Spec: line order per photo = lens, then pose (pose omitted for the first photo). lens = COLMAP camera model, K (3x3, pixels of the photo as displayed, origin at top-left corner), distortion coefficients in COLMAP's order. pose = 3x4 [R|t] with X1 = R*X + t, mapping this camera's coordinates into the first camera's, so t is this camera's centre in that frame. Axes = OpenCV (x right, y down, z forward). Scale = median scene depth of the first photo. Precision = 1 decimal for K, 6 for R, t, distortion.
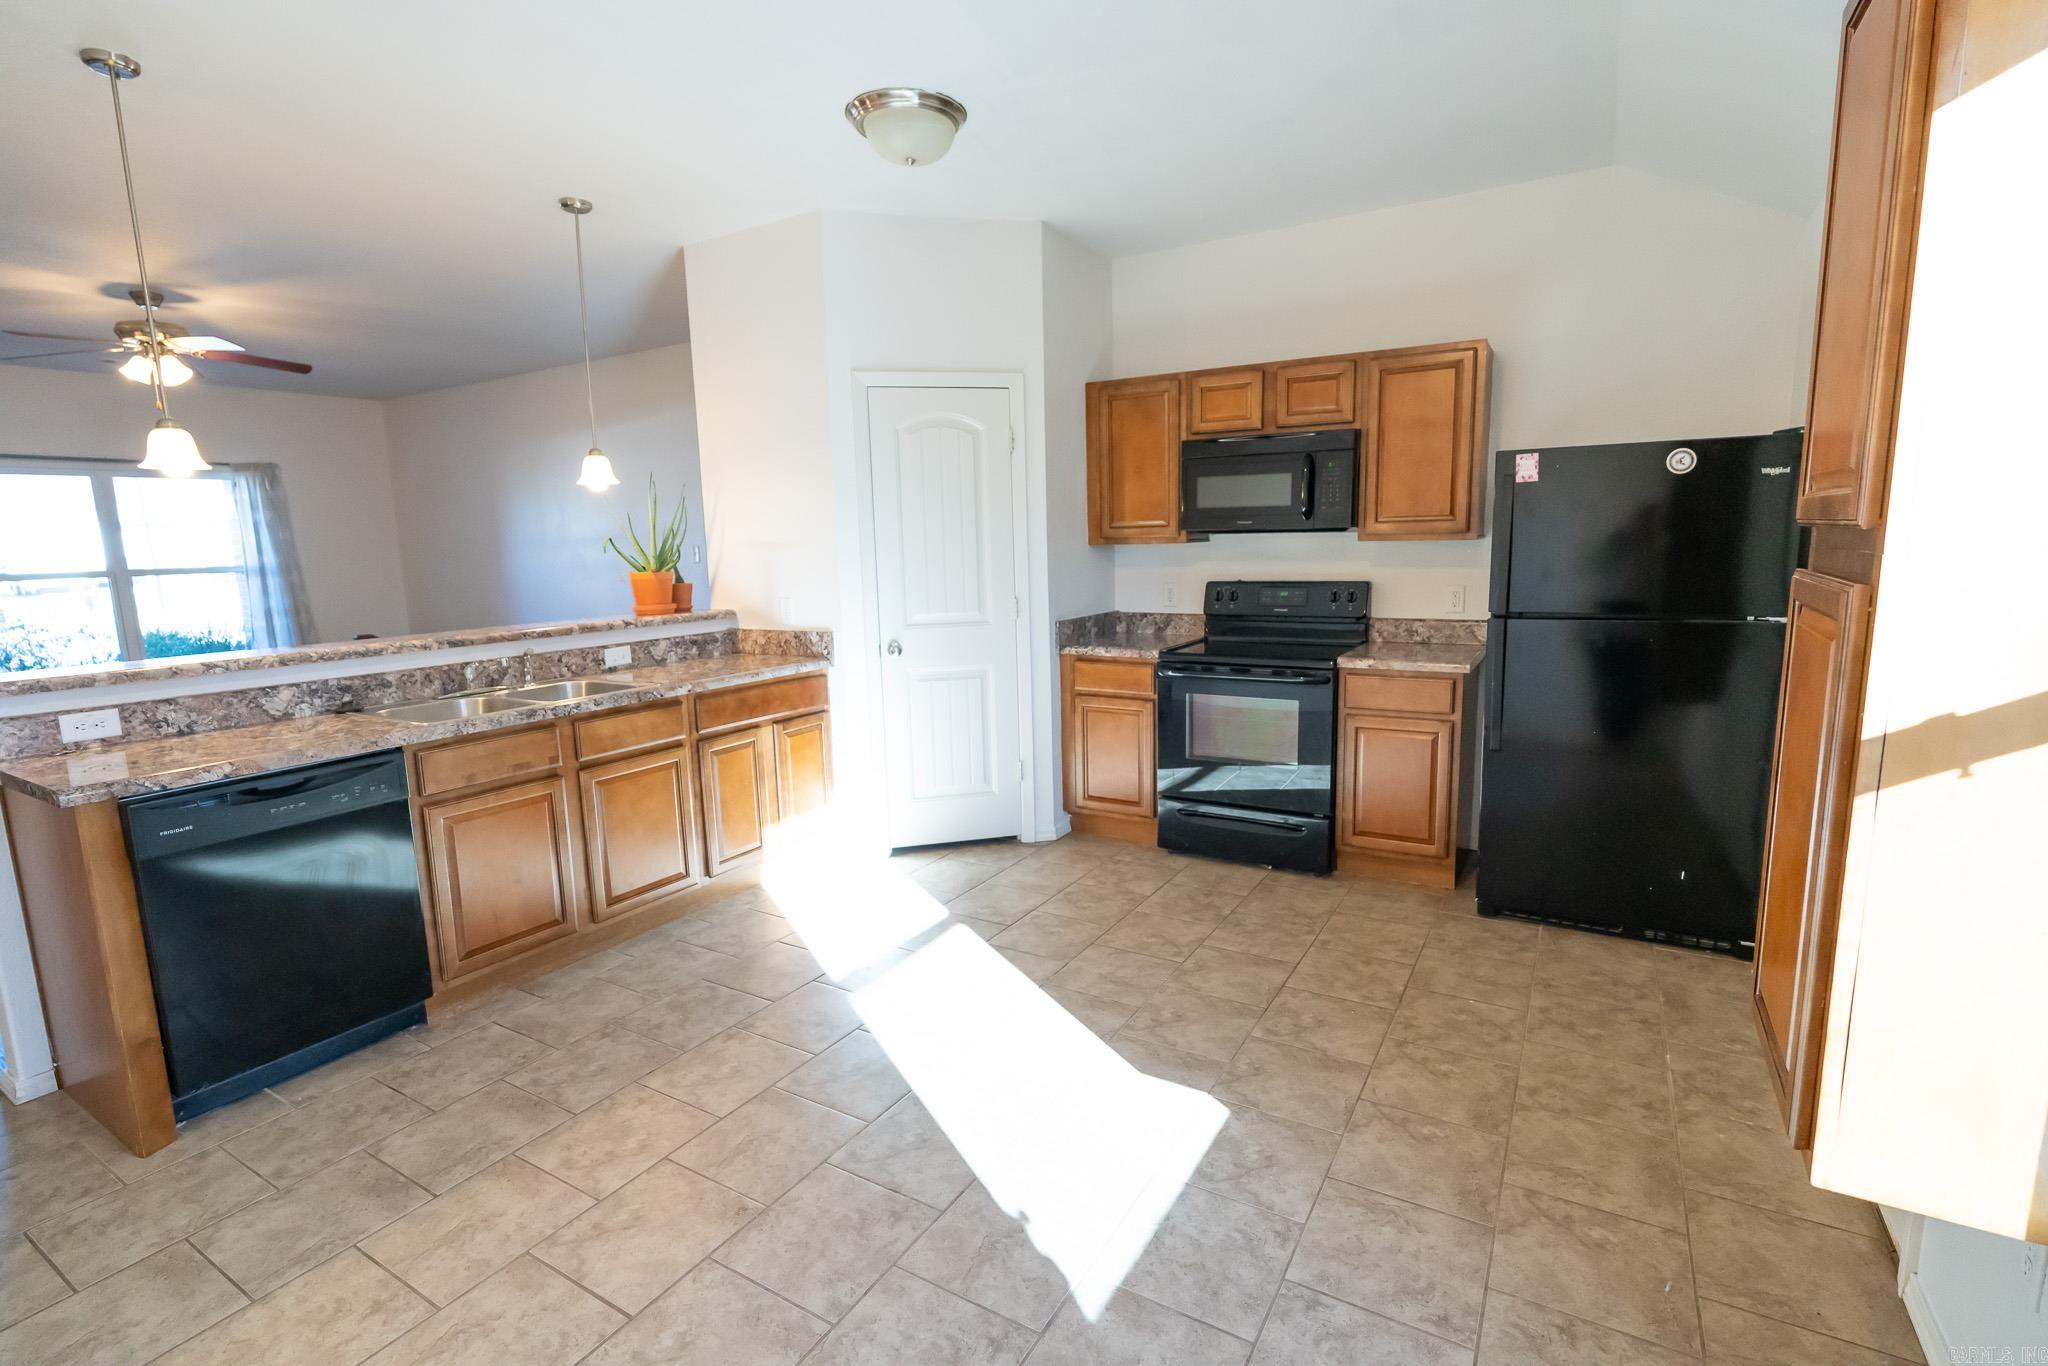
lens RADIAL K [[948.4, 0, 1026.7], [0, 948.4, 677.5], [0, 0, 1]] dist [-0.006494, 0.001761]
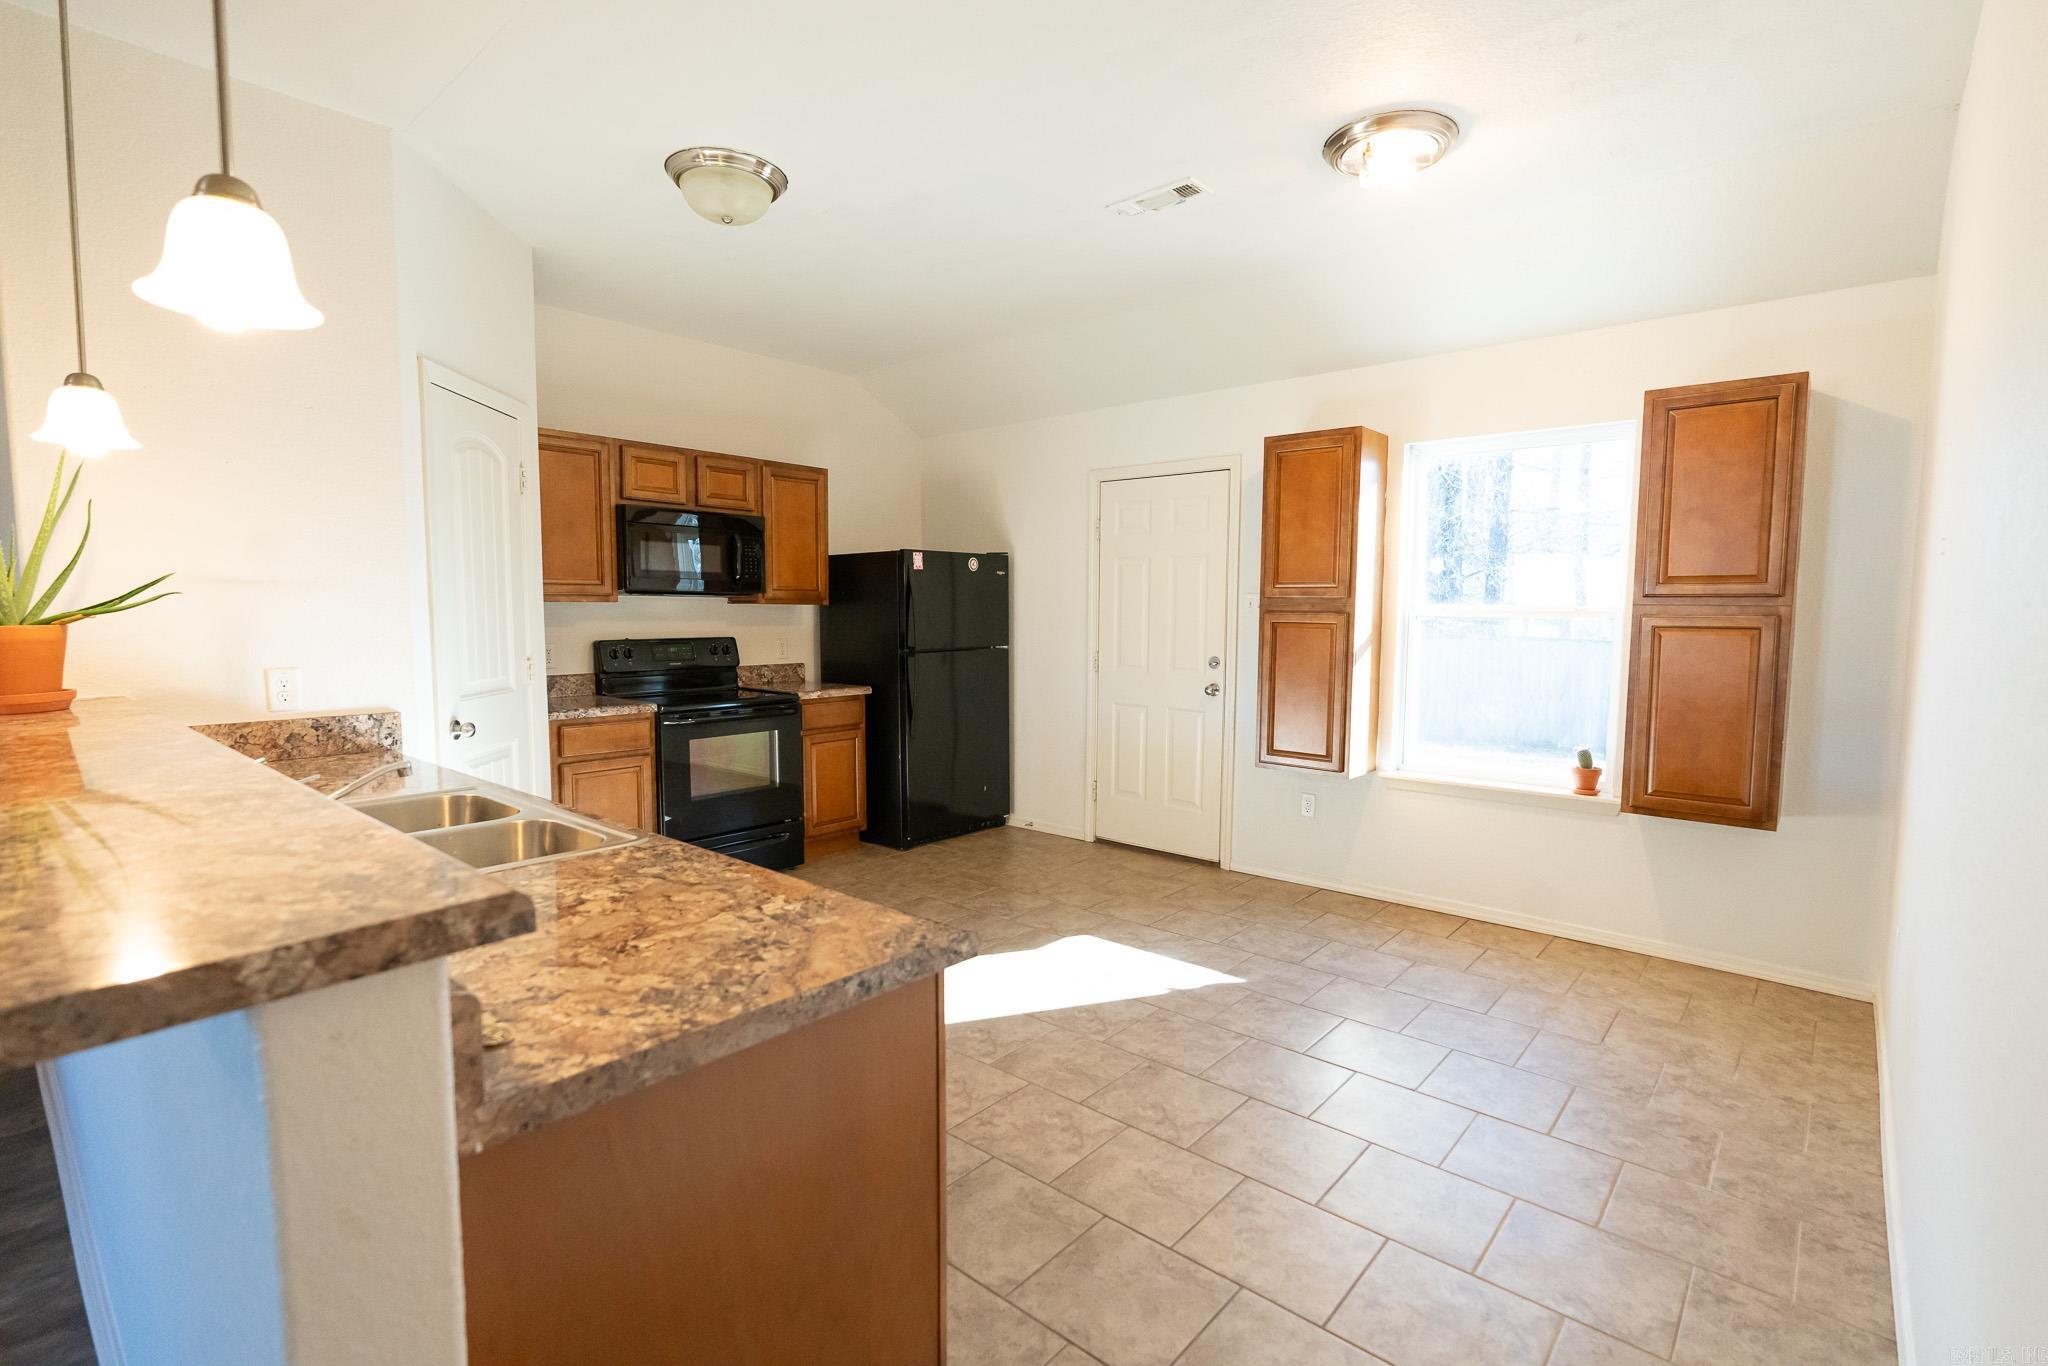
lens RADIAL K [[948.4, 0, 1025.5], [0, 948.4, 683.9], [0, 0, 1]] dist [-0.006494, 0.001761]
pose [[0.175573, -0.053887, 0.982990, -0.871614], [0.135485, 0.990322, 0.030089, -0.028756], [-0.975099, 0.127898, 0.181175, 0.451603]]
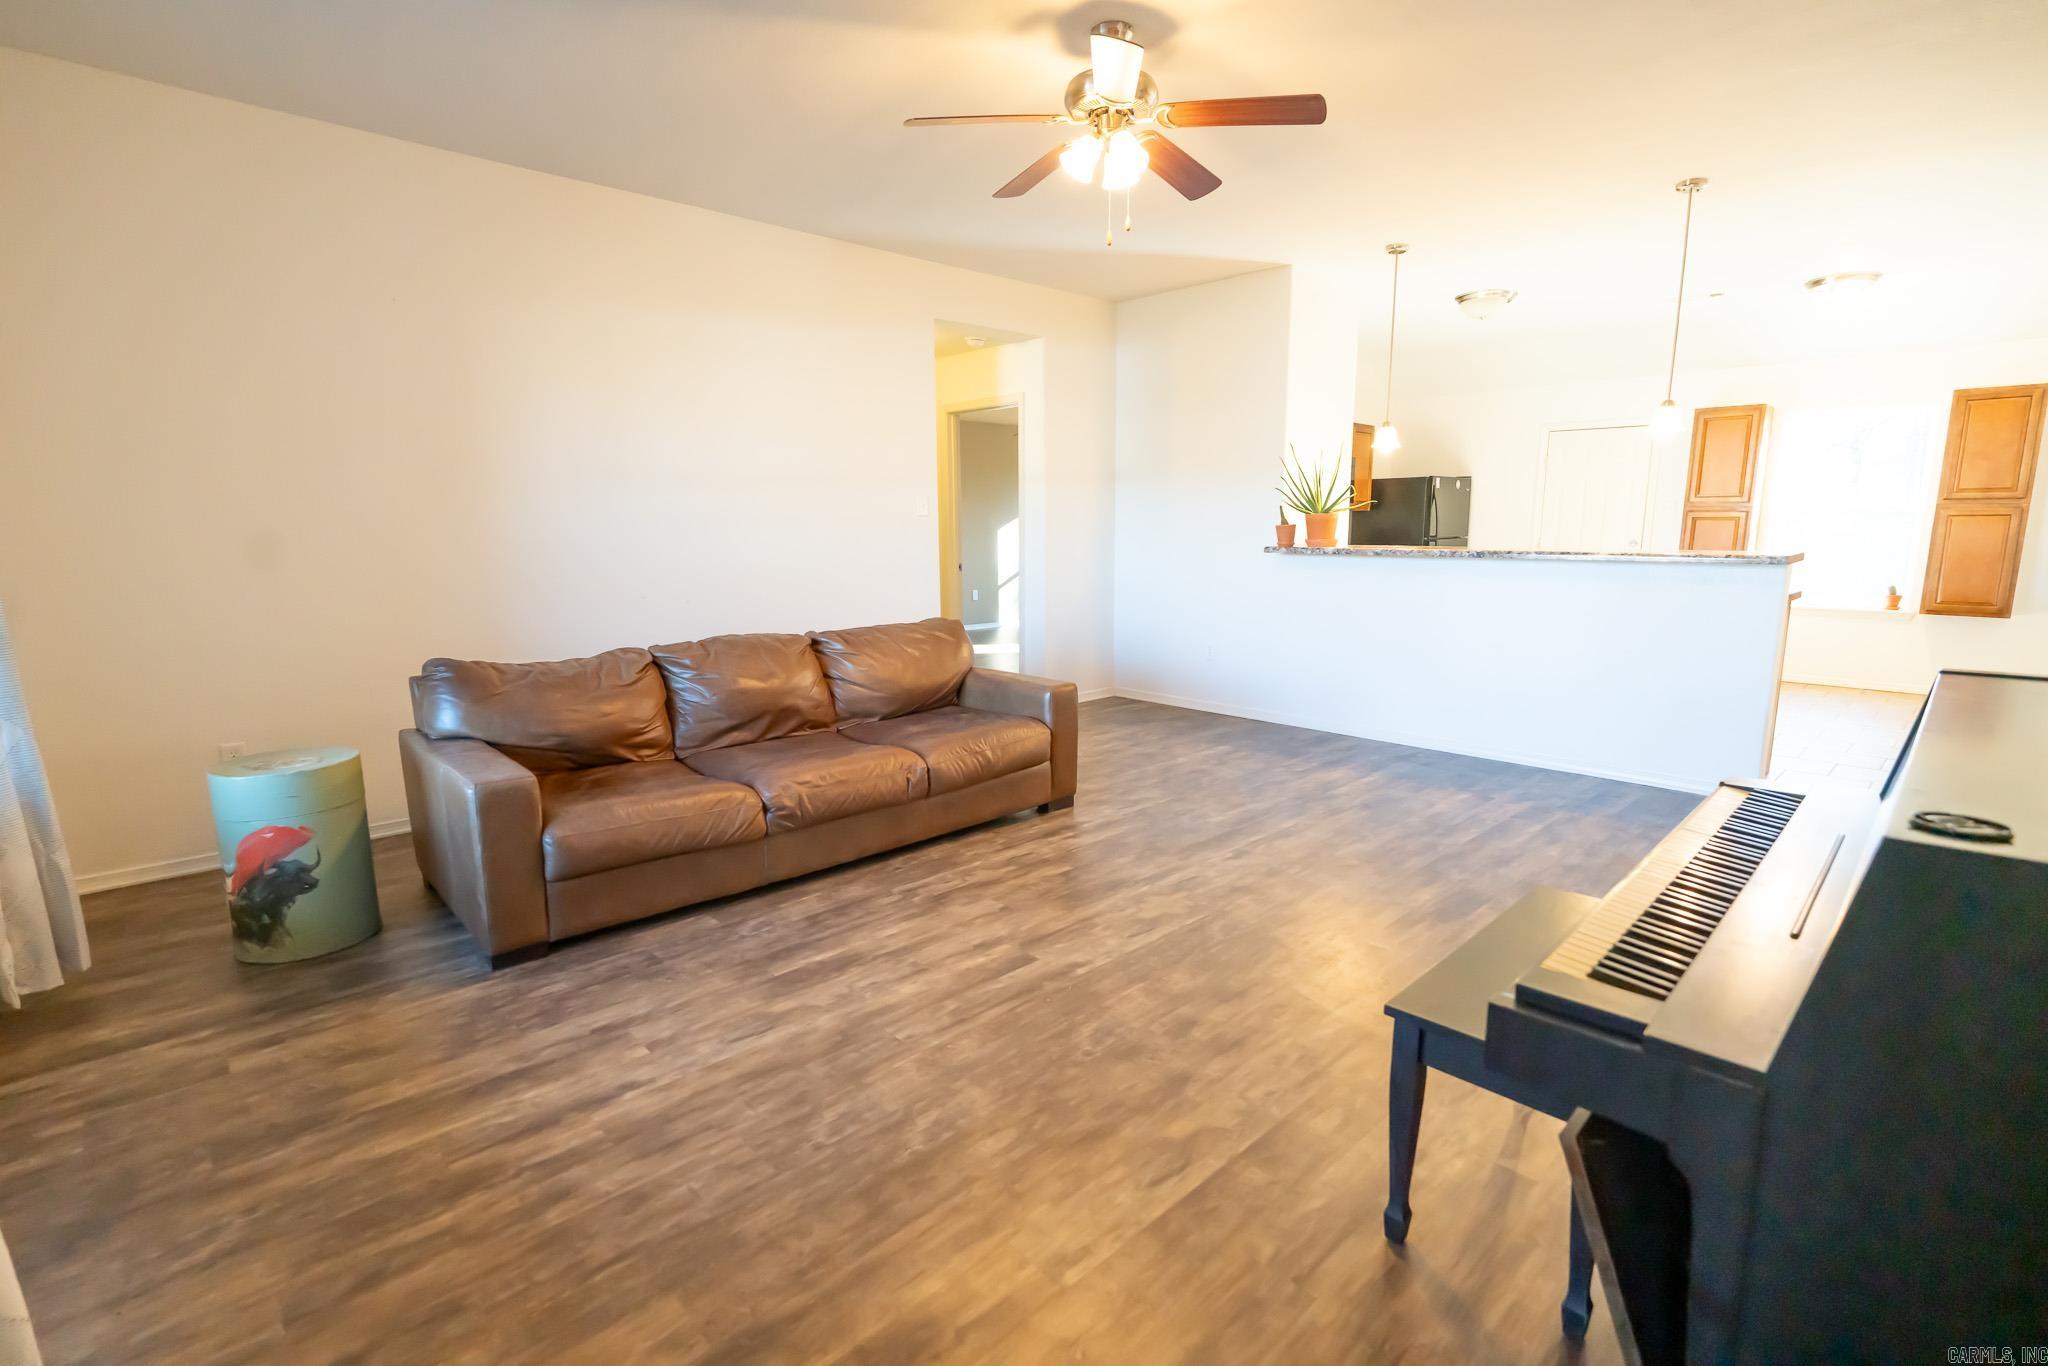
lens RADIAL K [[948.4, 0, 1025.7], [0, 948.4, 688.4], [0, 0, 1]] dist [-0.006494, 0.001761]
pose [[0.289130, -0.146775, 0.945971, -2.005778], [0.141353, 0.983890, 0.109455, -0.088417], [-0.946796, 0.102069, 0.305219, 1.104441]]
